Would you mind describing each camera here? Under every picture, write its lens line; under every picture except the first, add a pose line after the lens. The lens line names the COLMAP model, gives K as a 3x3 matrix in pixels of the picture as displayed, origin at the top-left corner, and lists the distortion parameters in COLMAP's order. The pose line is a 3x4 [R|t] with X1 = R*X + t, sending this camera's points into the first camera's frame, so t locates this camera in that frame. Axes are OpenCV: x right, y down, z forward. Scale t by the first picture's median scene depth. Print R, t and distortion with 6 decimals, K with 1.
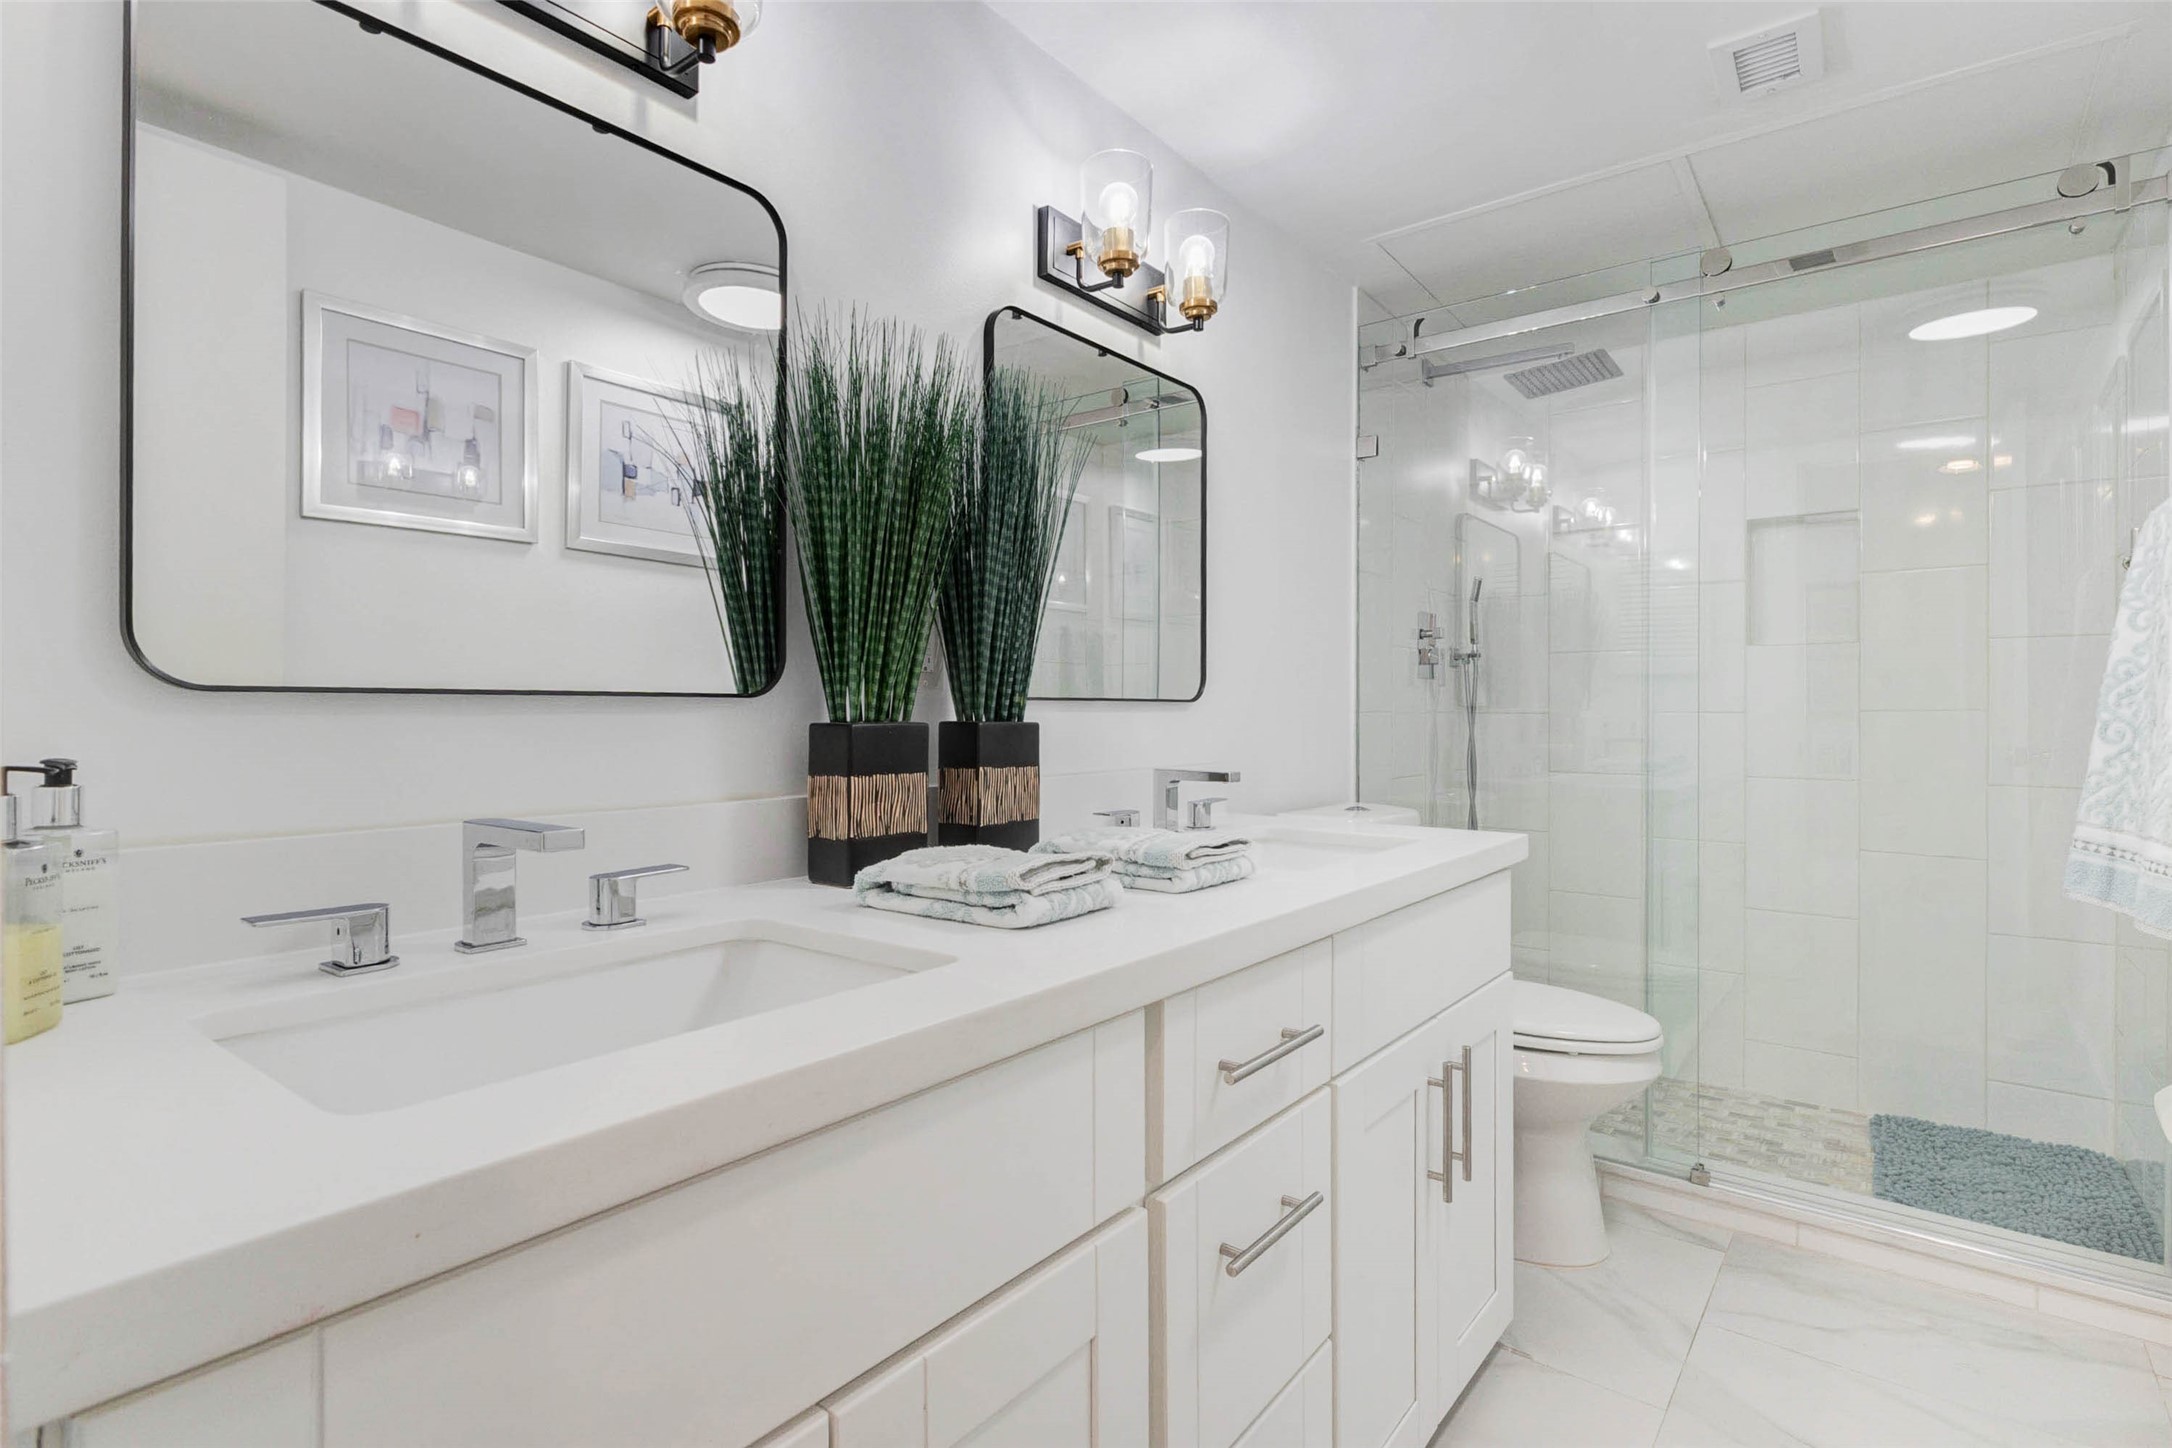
lens RADIAL K [[1058.3, 0, 1085.9], [0, 1058.3, 709.0], [0, 0, 1]] dist [0.000280, 0.000059]
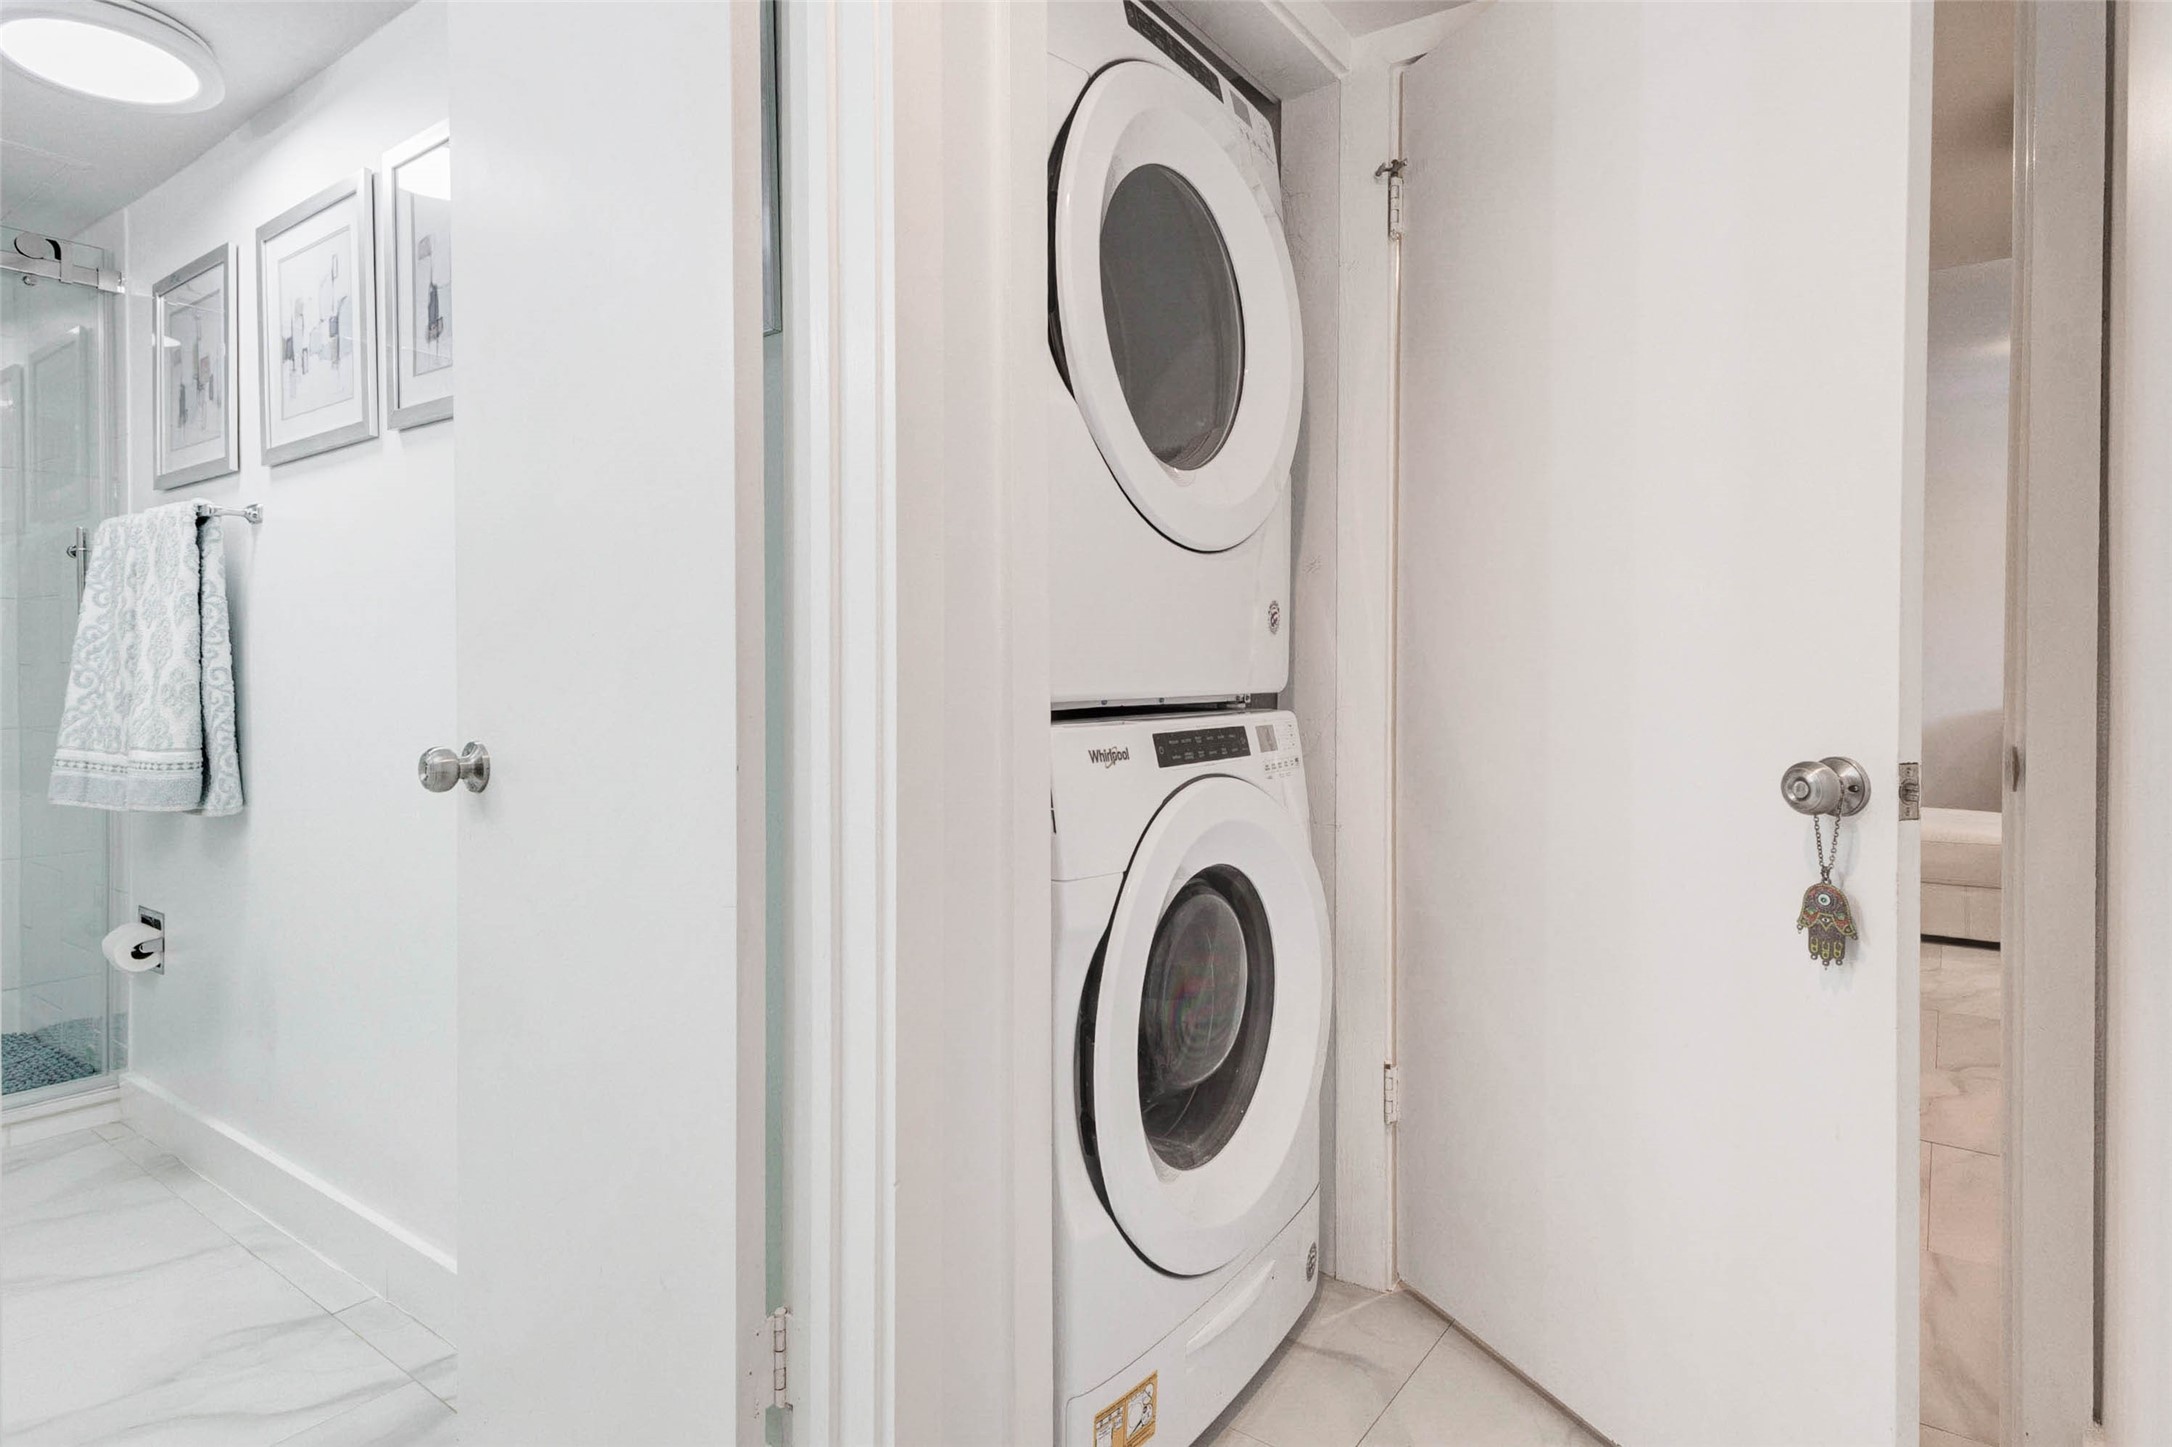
lens RADIAL K [[1166.2, 0, 1085.7], [0, 1166.2, 704.0], [0, 0, 1]] dist [-0.001204, -0.000175]
pose [[-0.035365, -0.024746, 0.999068, -0.586935], [-0.007679, 0.999671, 0.024490, 0.007399], [-0.999345, -0.006805, -0.035543, -0.245158]]
